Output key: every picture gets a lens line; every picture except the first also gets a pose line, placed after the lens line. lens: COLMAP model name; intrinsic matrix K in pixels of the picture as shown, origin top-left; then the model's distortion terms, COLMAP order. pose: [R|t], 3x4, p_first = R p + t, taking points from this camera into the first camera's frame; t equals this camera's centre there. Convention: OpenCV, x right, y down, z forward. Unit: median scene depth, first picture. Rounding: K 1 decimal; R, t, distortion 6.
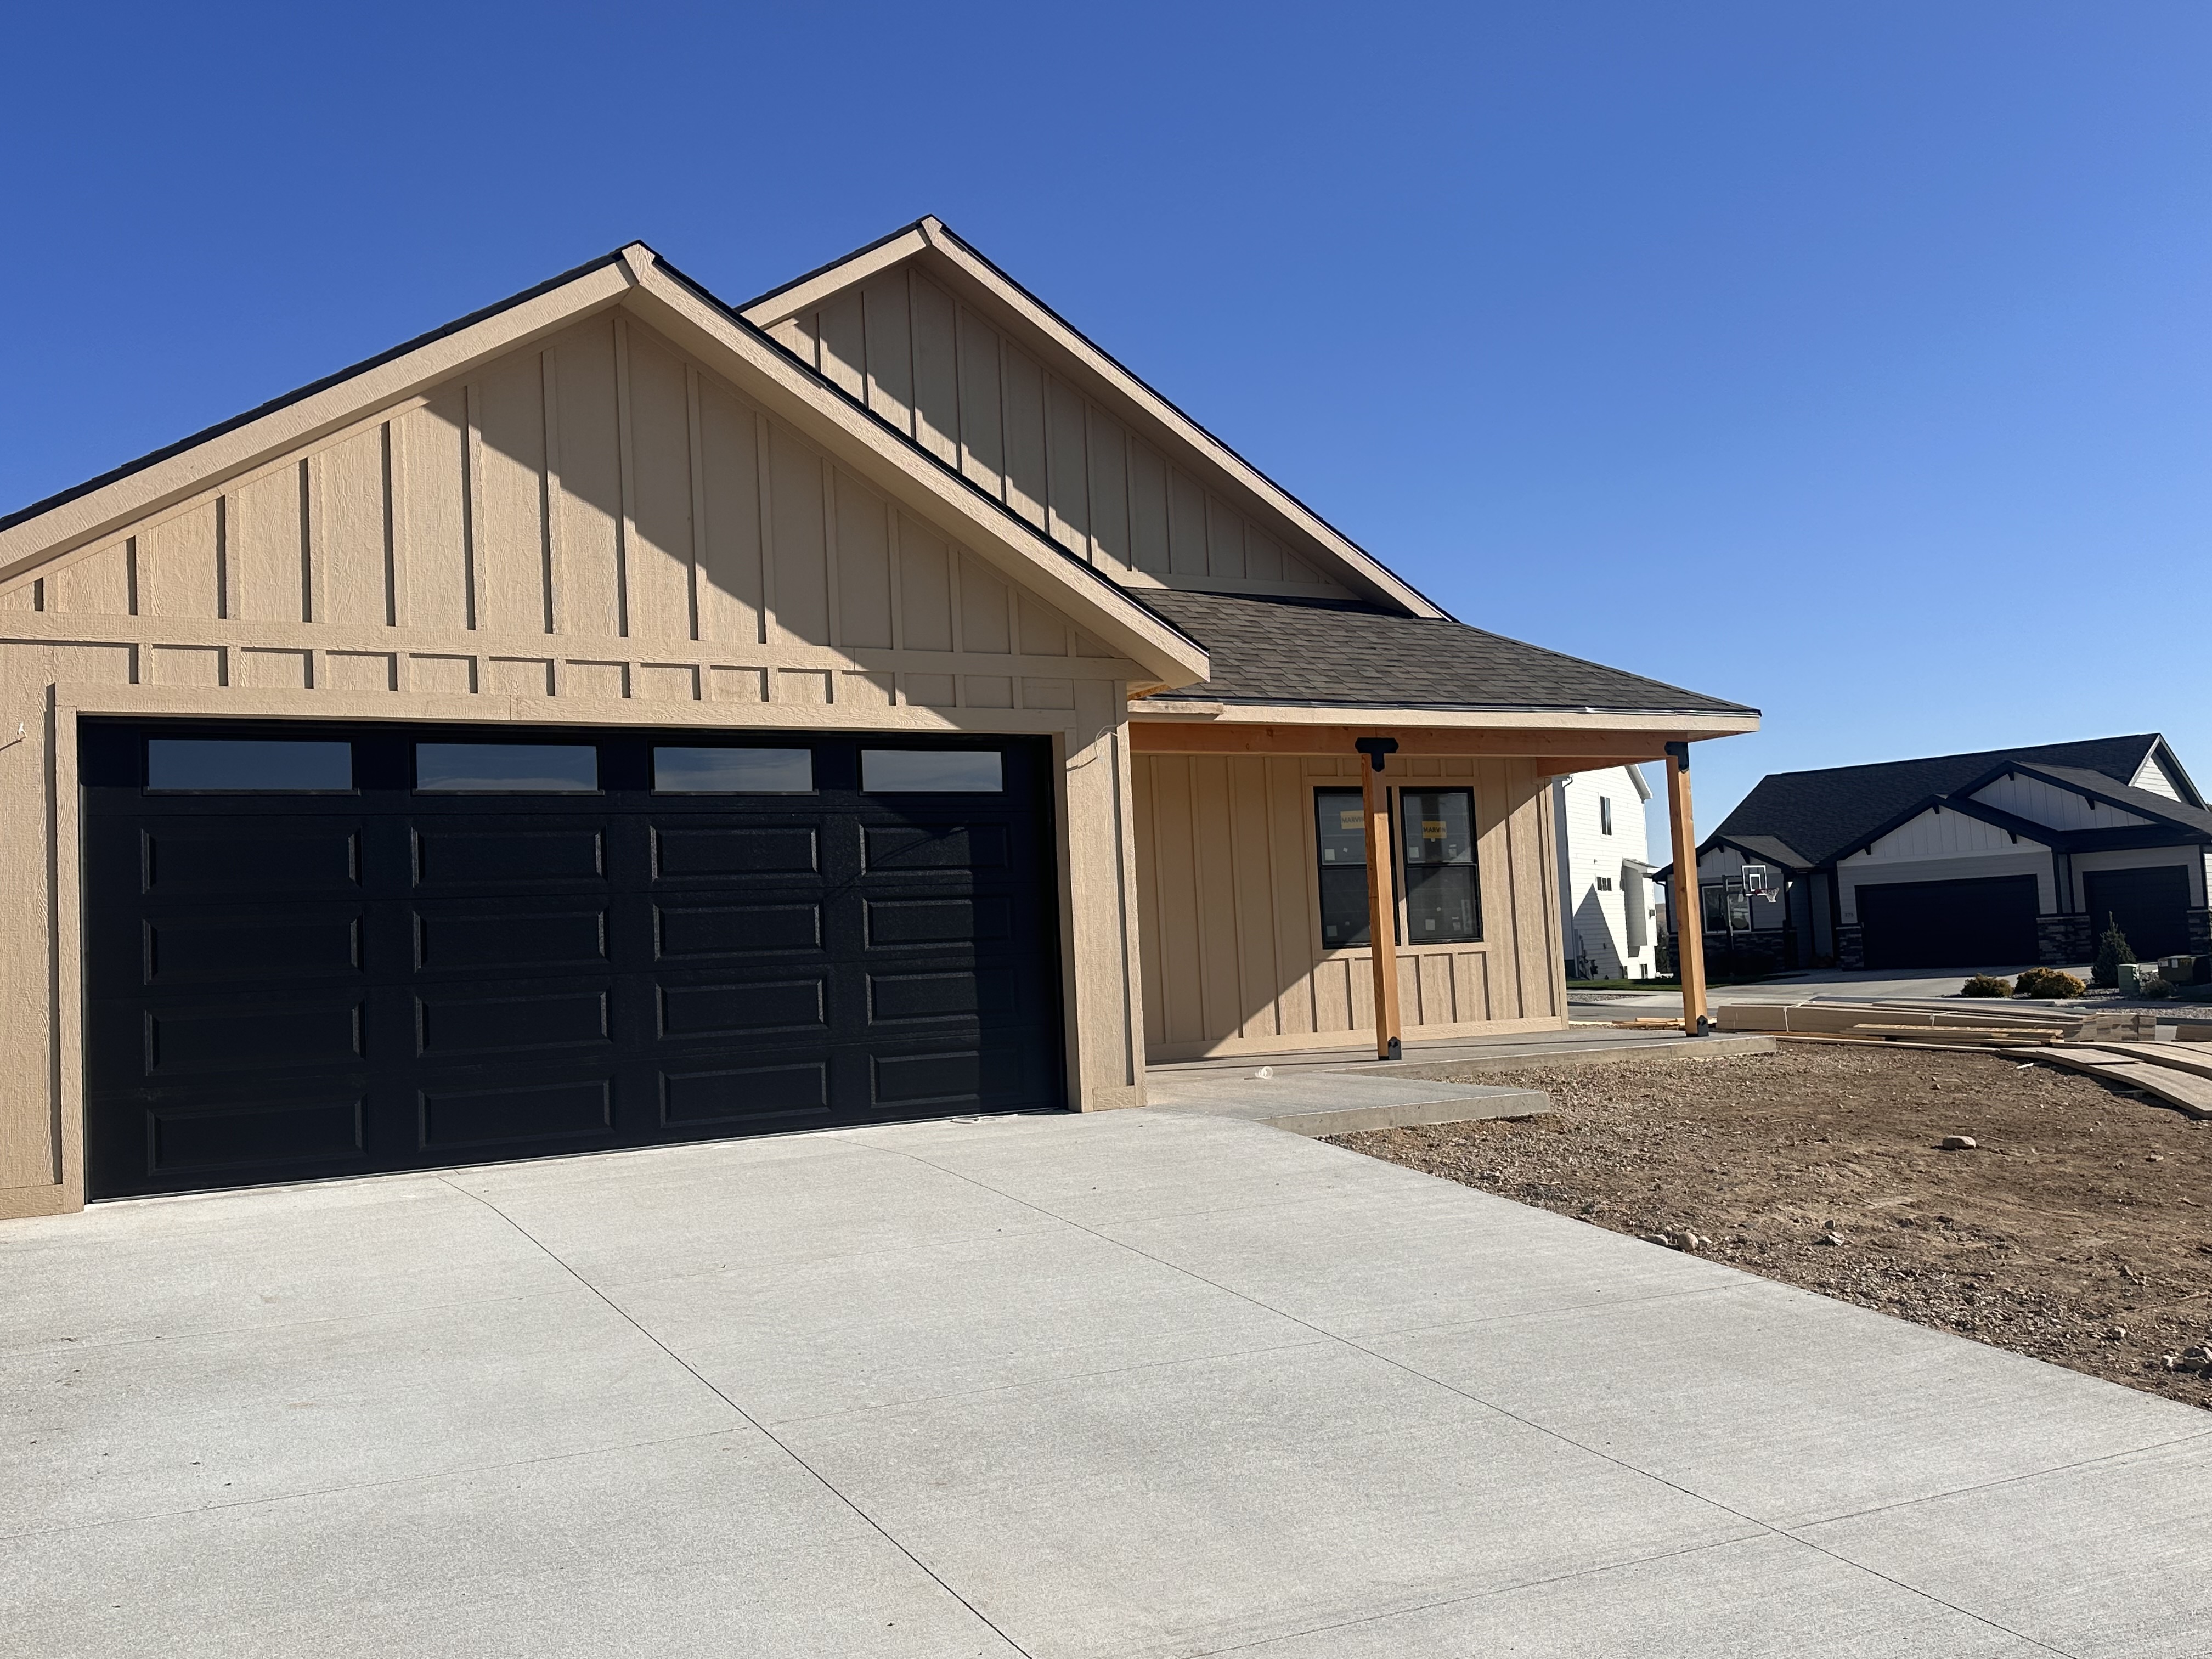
lens RADIAL K [[1891.7, 0, 1106.0], [0, 1891.7, 829.5], [0, 0, 1]] dist [0.124879, -0.001375]
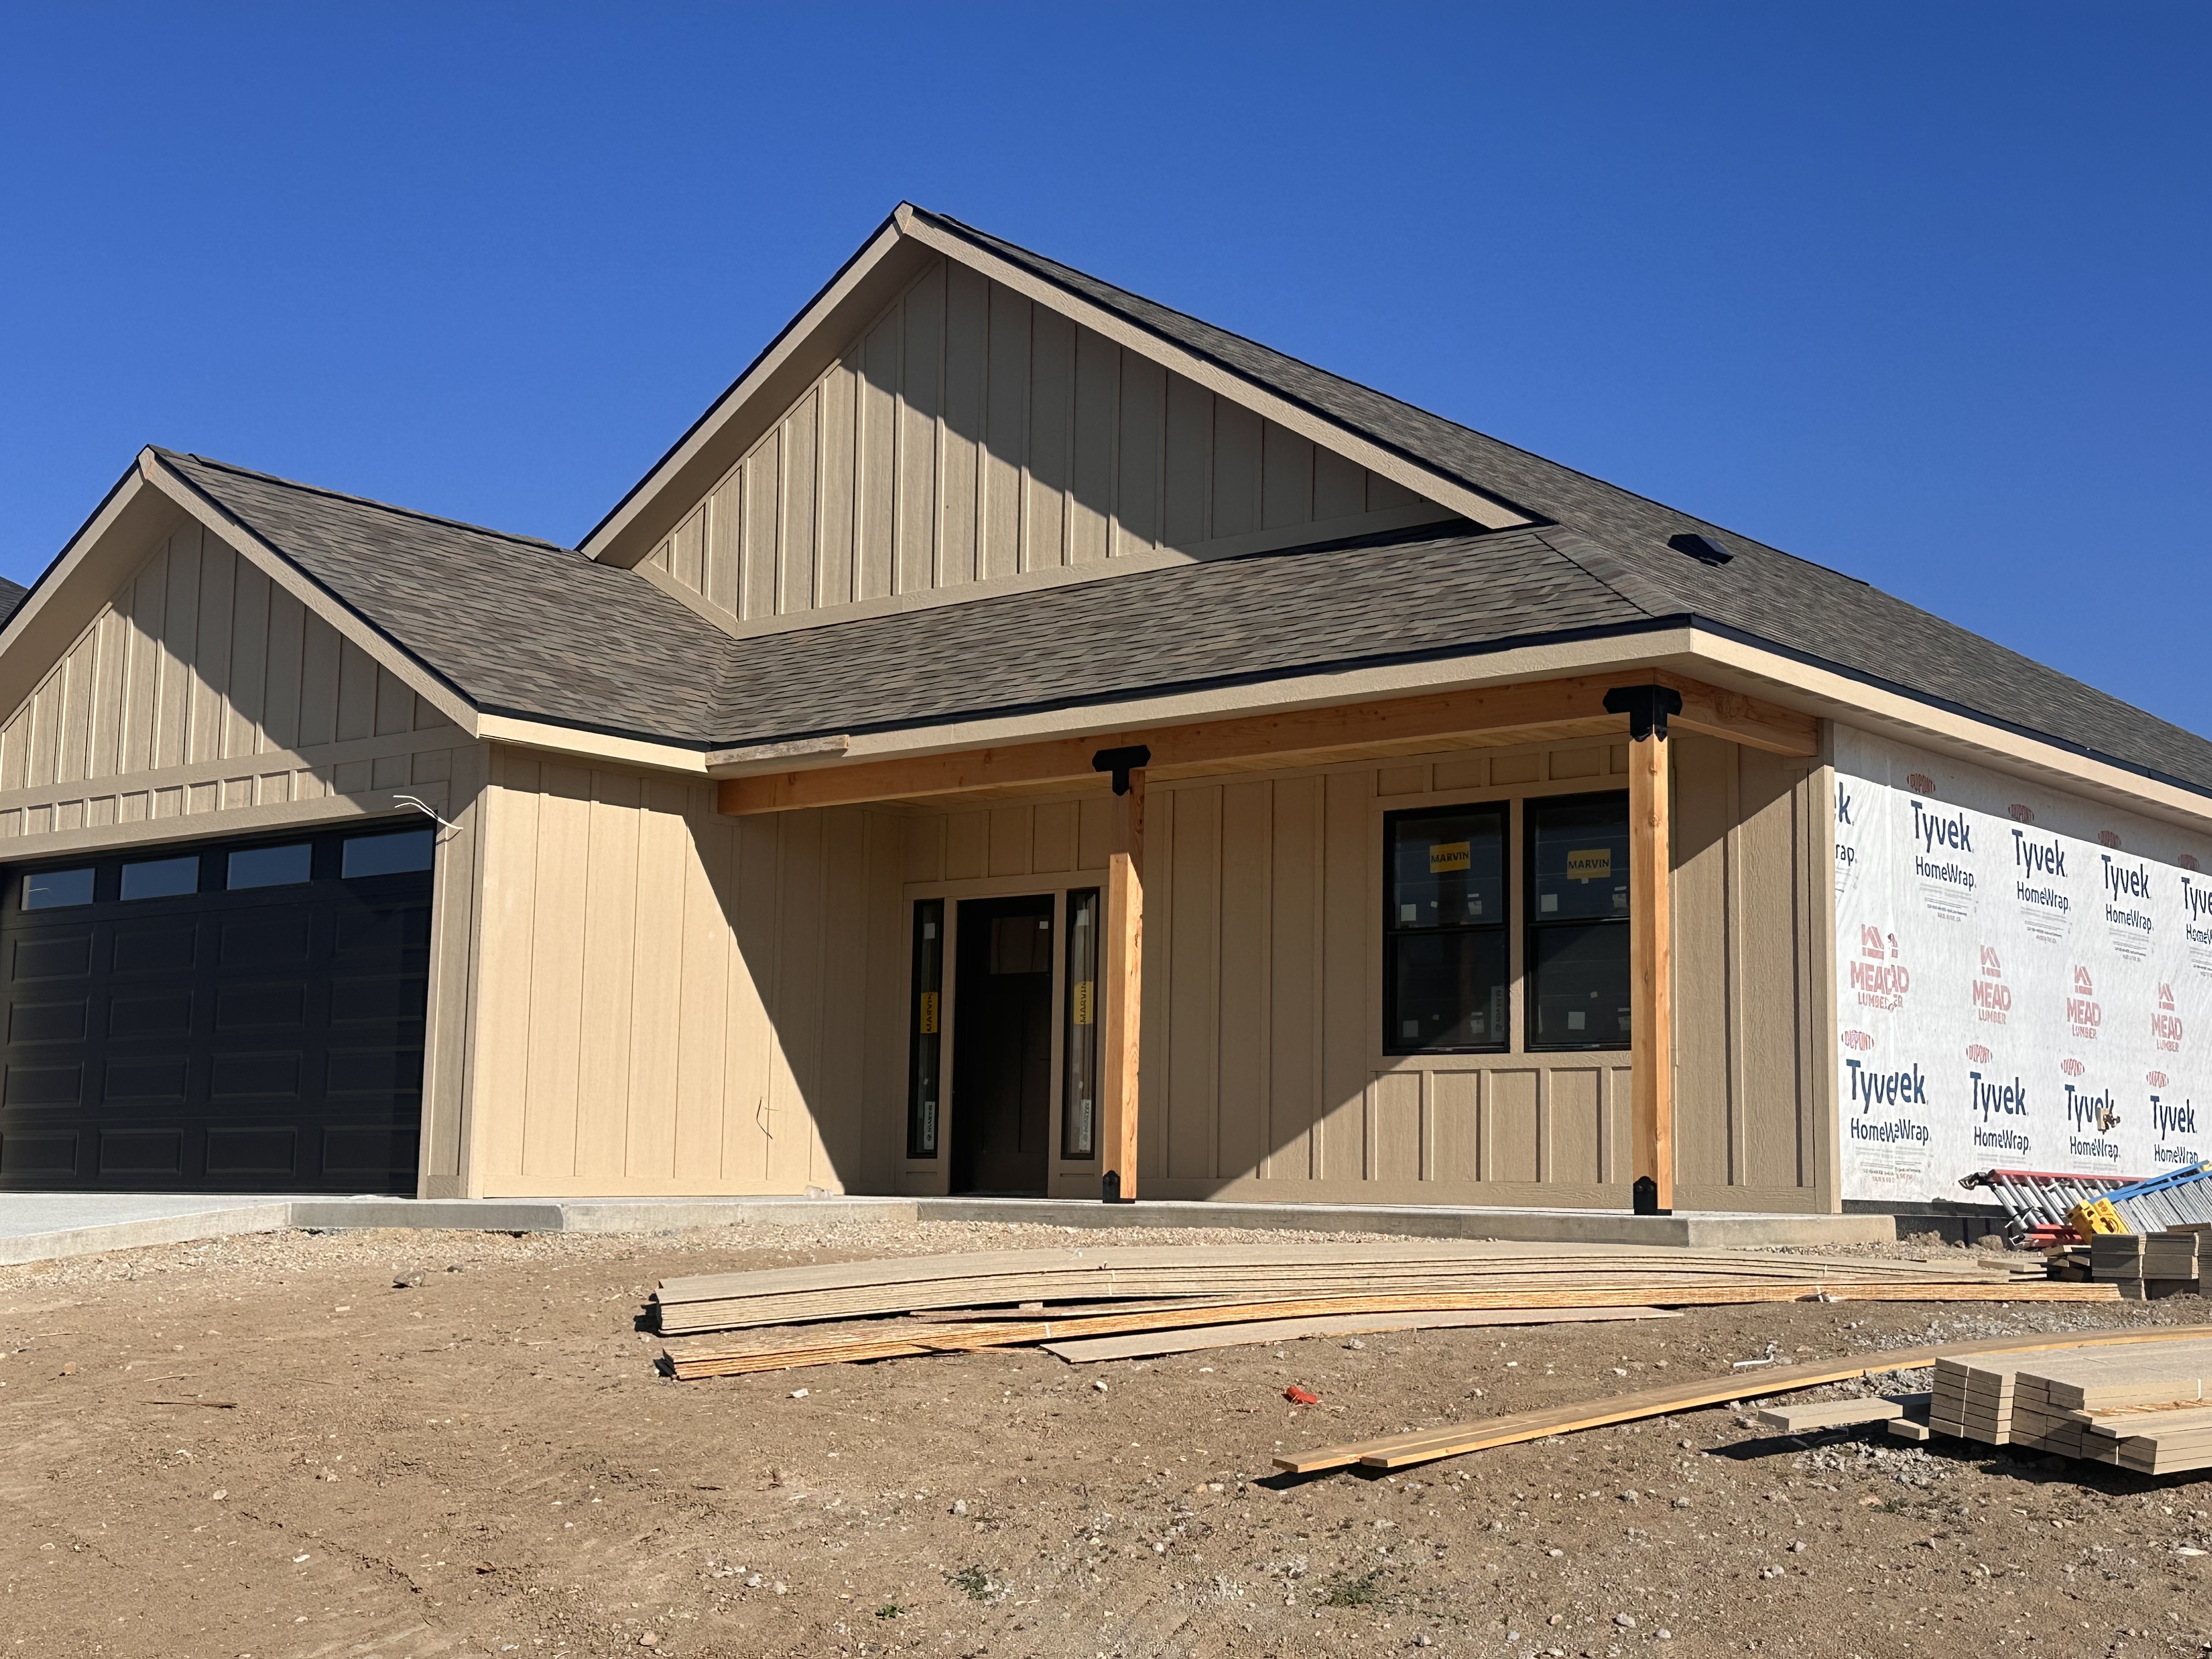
lens RADIAL K [[2859.9, 0, 1106.0], [0, 2859.9, 829.5], [0, 0, 1]] dist [-0.007511, 0.880725]
pose [[0.351916, -0.066154, -0.933691, 1.140679], [0.029609, 0.997787, -0.059535, 0.045688], [0.935563, -0.006694, 0.353096, 0.621894]]
